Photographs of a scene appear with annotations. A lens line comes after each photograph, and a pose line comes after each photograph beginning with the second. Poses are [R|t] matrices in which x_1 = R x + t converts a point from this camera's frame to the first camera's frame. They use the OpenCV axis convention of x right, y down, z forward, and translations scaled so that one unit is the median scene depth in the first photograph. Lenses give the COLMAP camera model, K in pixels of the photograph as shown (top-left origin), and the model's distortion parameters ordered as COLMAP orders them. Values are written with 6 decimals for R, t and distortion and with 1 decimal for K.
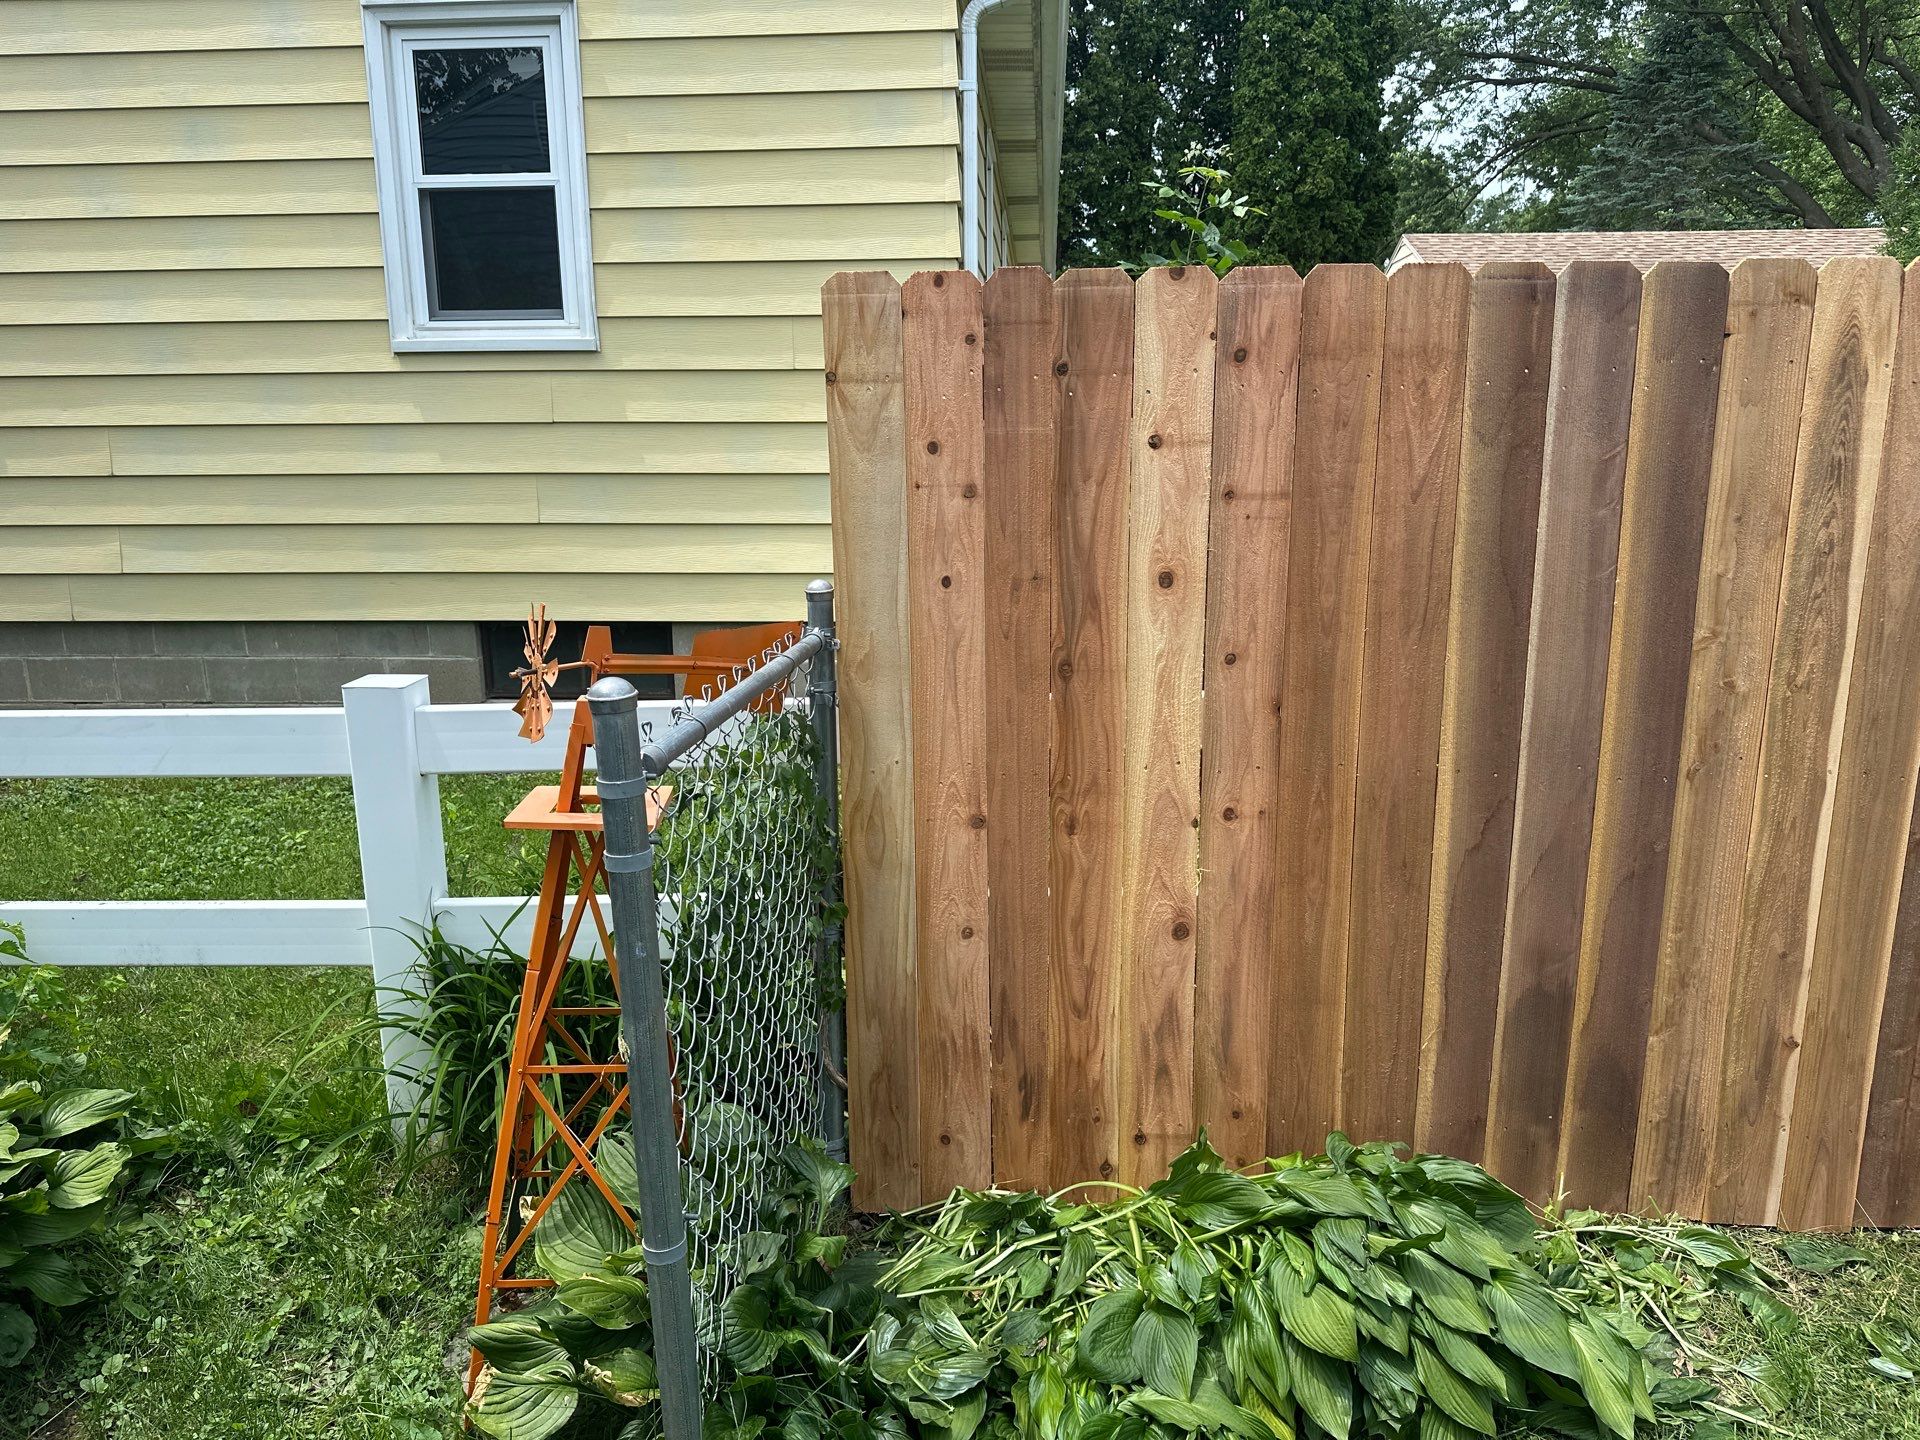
lens RADIAL K [[1349.1, 0, 986.6], [0, 1349.1, 741.3], [0, 0, 1]] dist [0.062690, -0.083050]
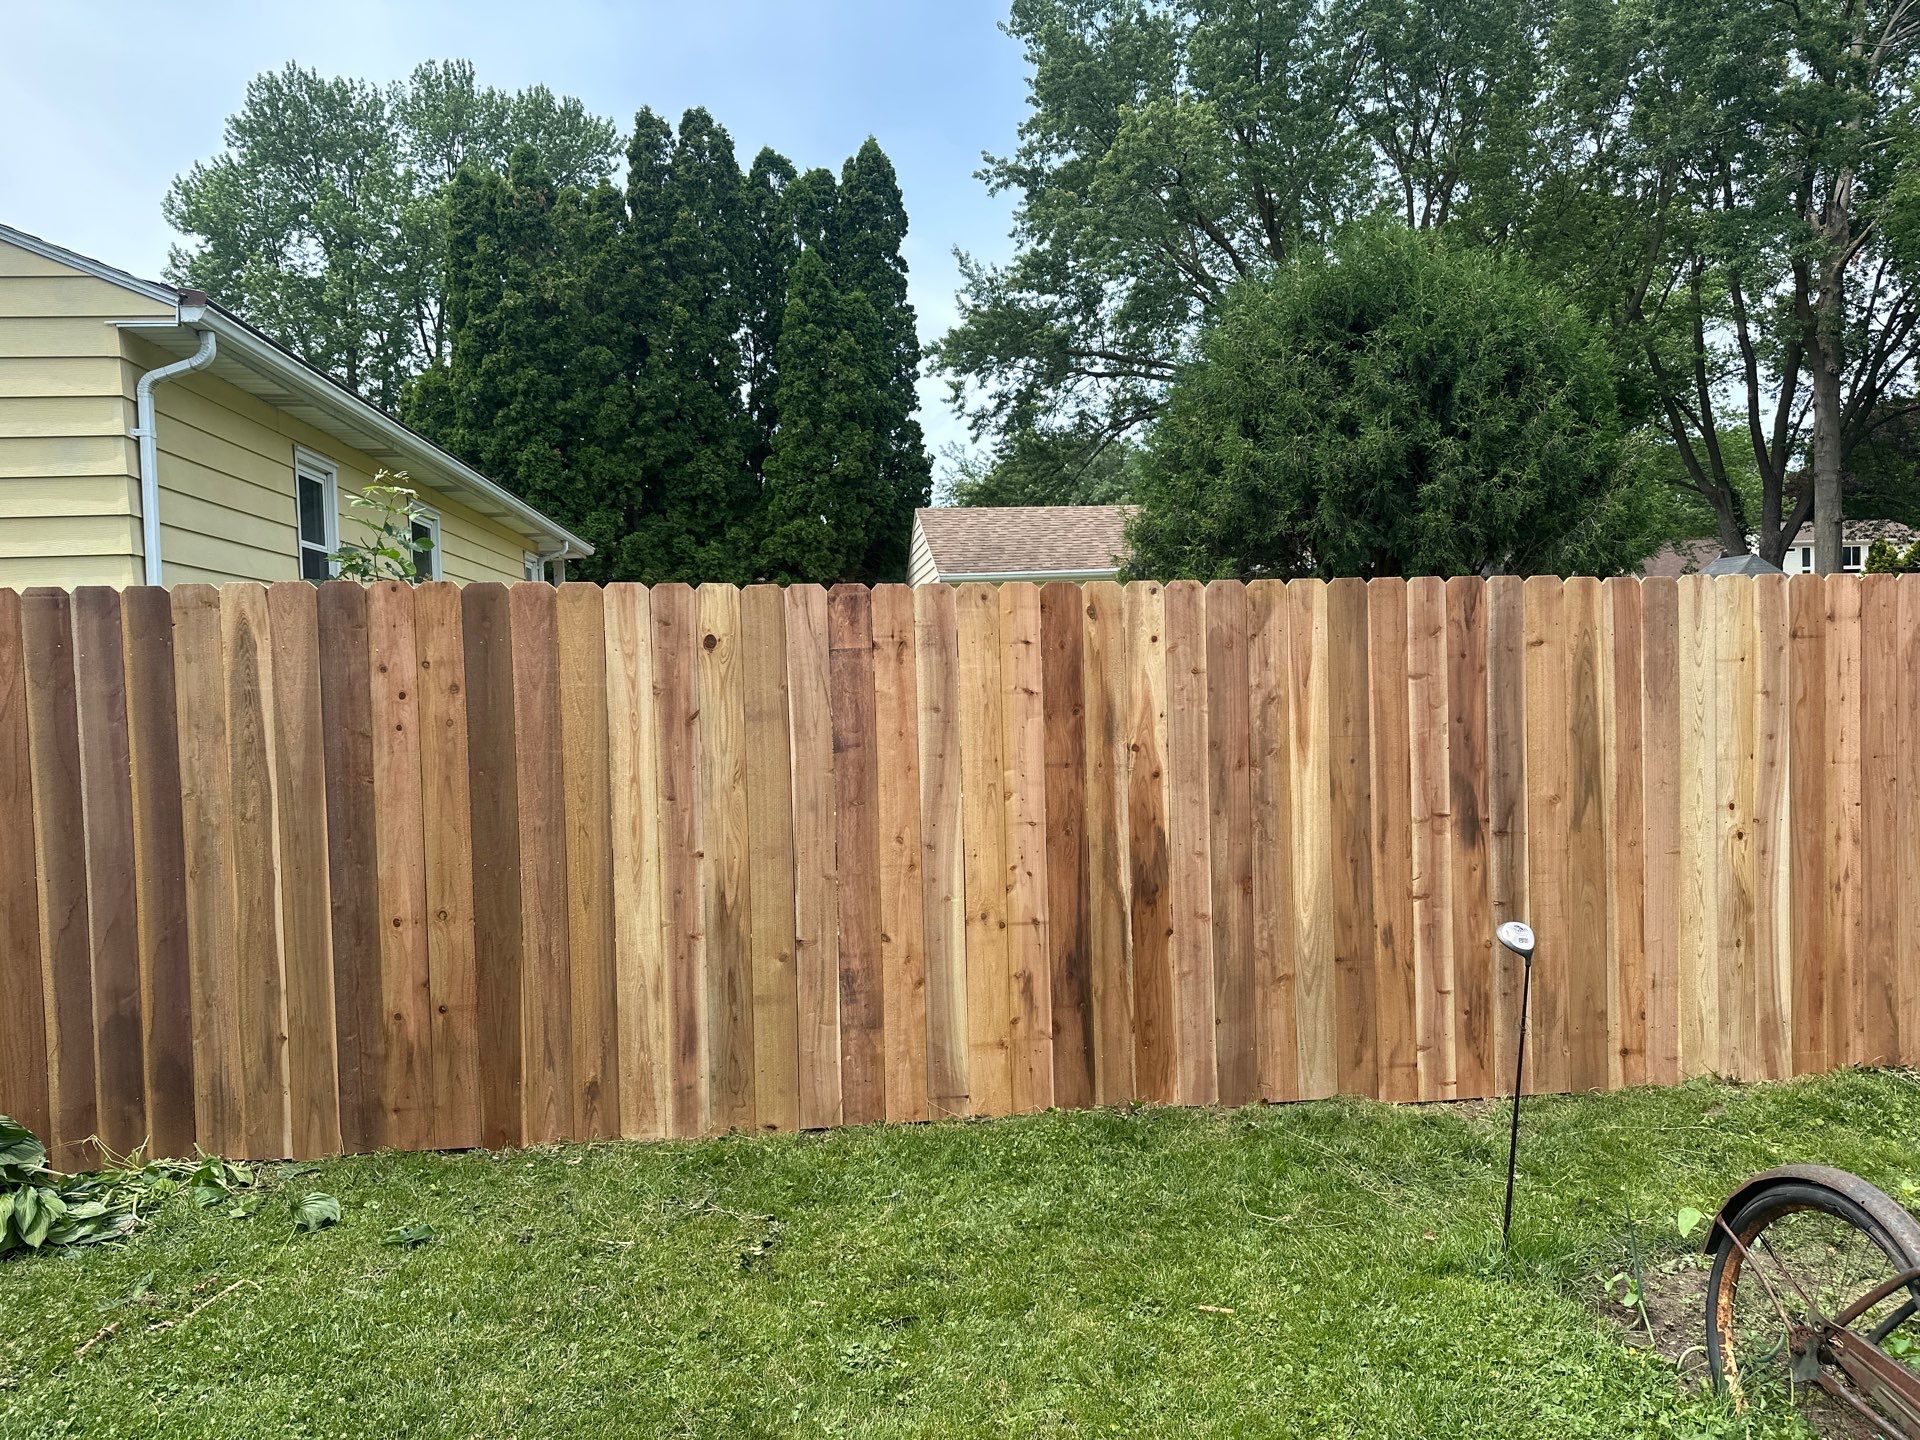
lens RADIAL K [[1349.1, 0, 983.2], [0, 1349.1, 721.9], [0, 0, 1]] dist [0.062690, -0.083050]
pose [[0.982130, -0.031009, 0.185632, 1.141948], [0.065351, 0.981151, -0.181855, 0.205340], [-0.176493, 0.190736, 0.965645, -0.824397]]
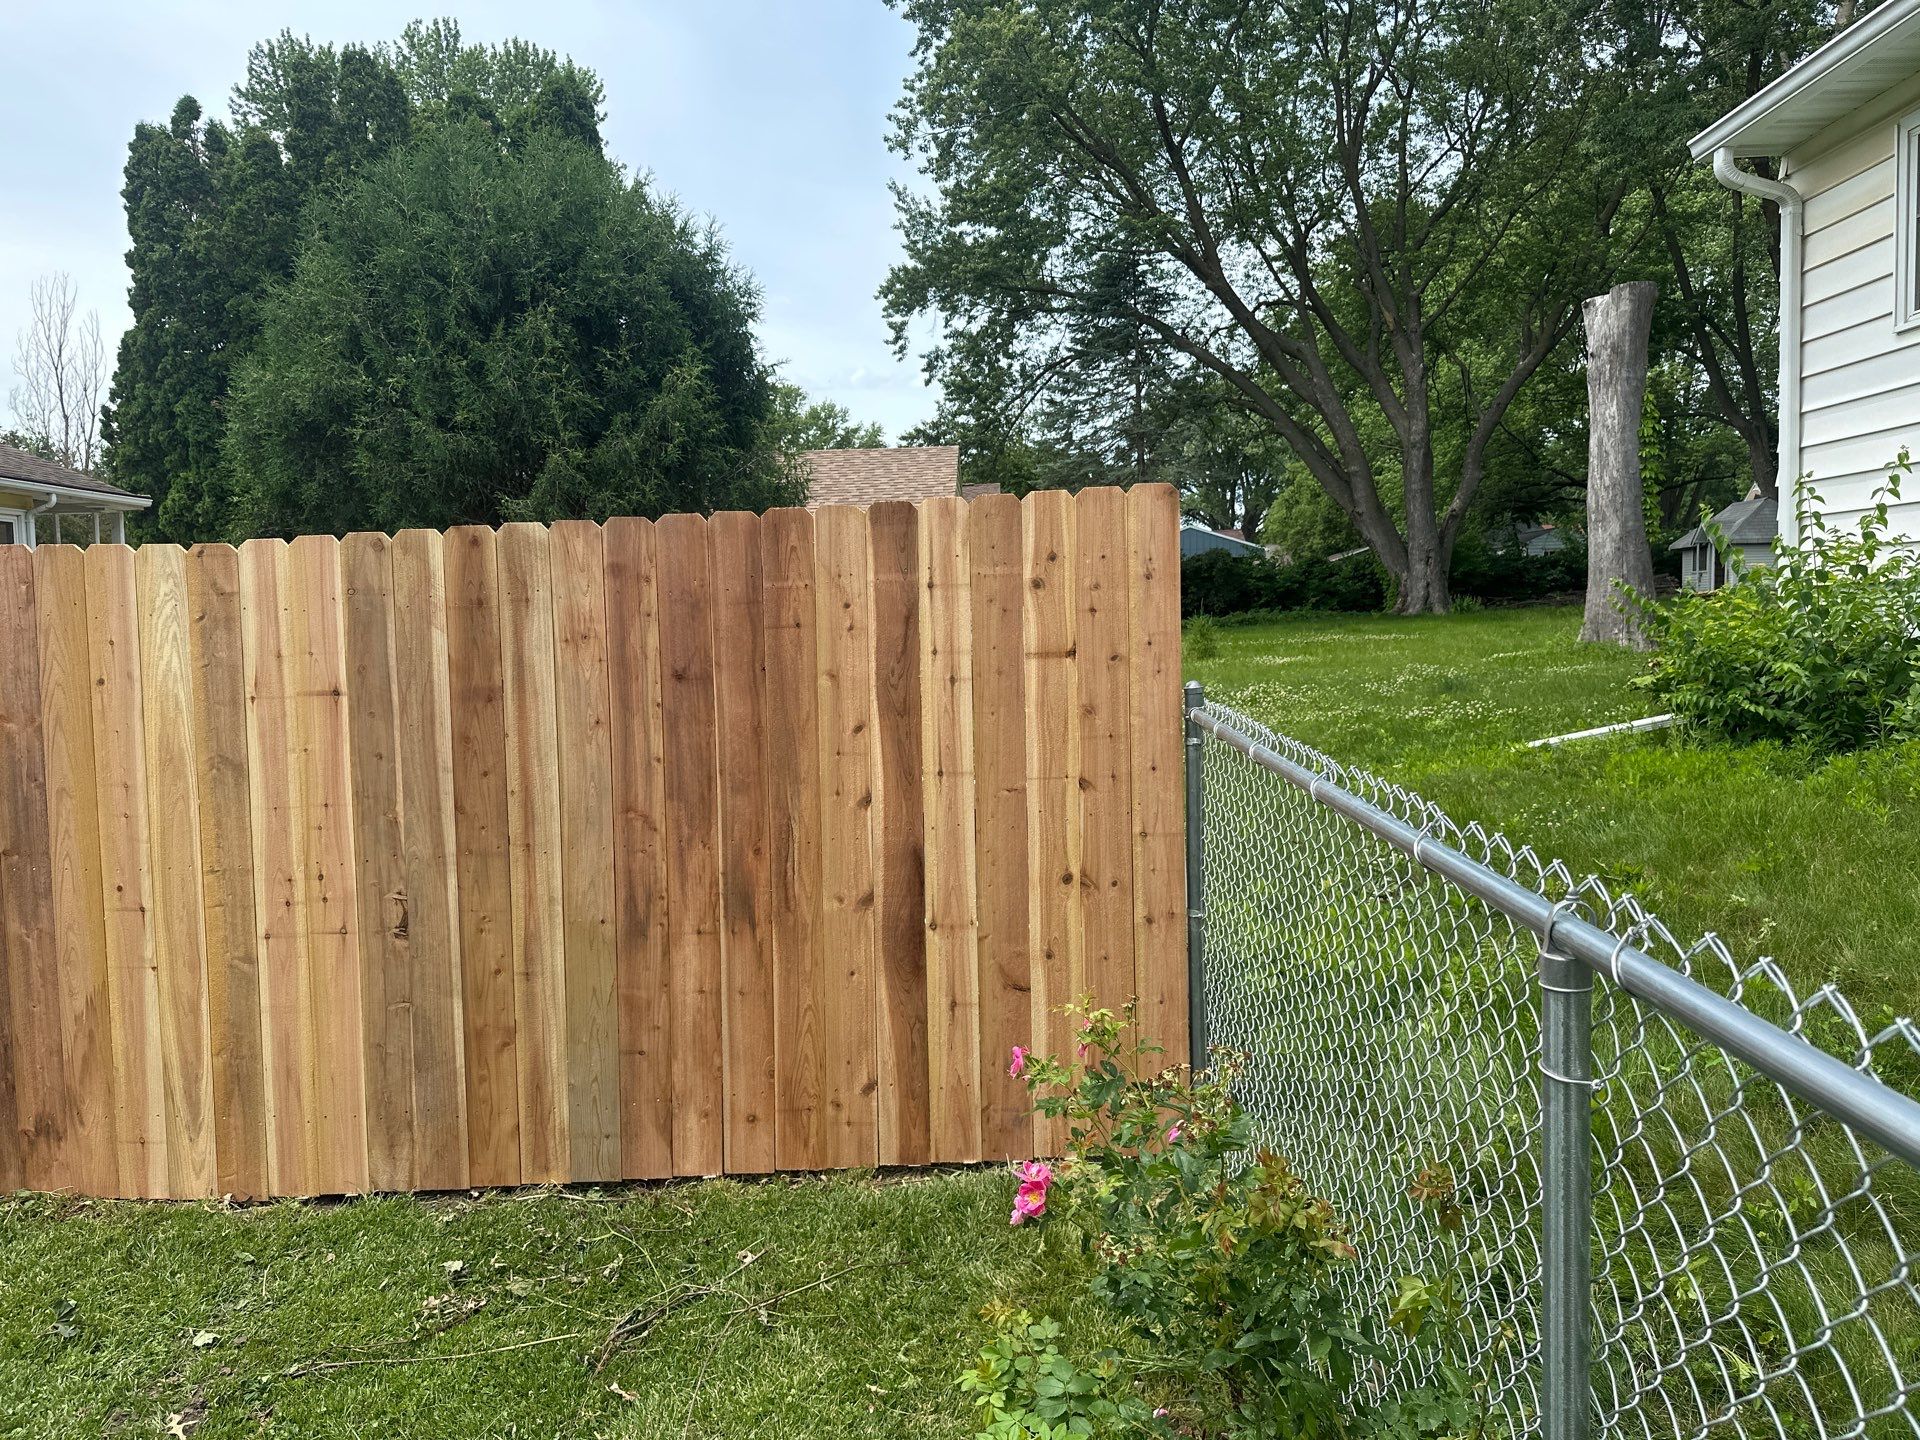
lens RADIAL K [[1349.1, 0, 948.9], [0, 1349.1, 721.4], [0, 0, 1]] dist [0.062690, -0.083050]
pose [[0.999846, -0.014031, 0.010570, 4.954008], [0.015459, 0.988549, -0.150107, 0.176863], [-0.008343, 0.150247, 0.988613, -0.717285]]
